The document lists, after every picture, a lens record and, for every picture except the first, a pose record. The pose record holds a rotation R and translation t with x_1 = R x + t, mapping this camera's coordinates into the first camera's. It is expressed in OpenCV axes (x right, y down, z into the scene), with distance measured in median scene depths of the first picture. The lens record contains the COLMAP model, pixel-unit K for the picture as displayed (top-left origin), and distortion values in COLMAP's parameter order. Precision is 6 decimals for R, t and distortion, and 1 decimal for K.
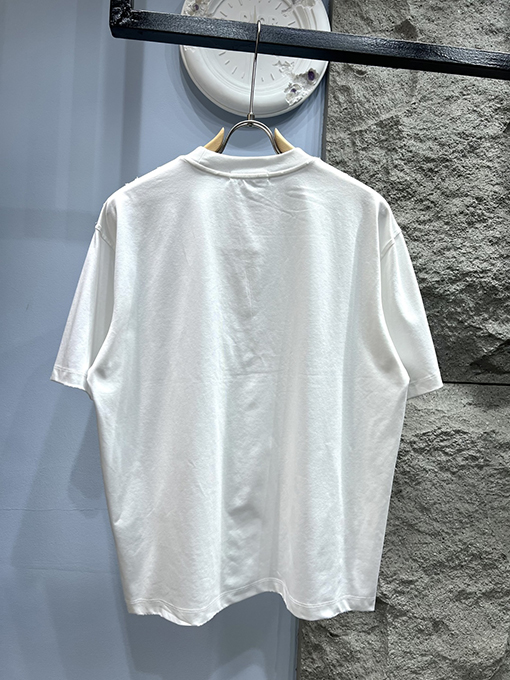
lens RADIAL K [[516.2, 0, 253.1], [0, 516.2, 341.9], [0, 0, 1]] dist [0.007490, -0.006660]
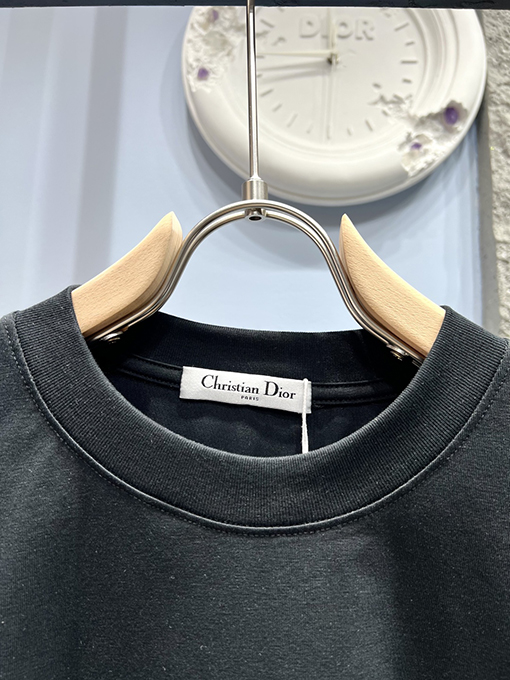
lens RADIAL K [[523.5, 0, 255.0], [0, 523.5, 340.0], [0, 0, 1]] dist [-0.001725, -0.011221]
pose [[0.991085, -0.043353, -0.125979, -0.017144], [0.018448, 0.981123, -0.192503, -0.220791], [0.131947, 0.188462, 0.973176, 0.546152]]
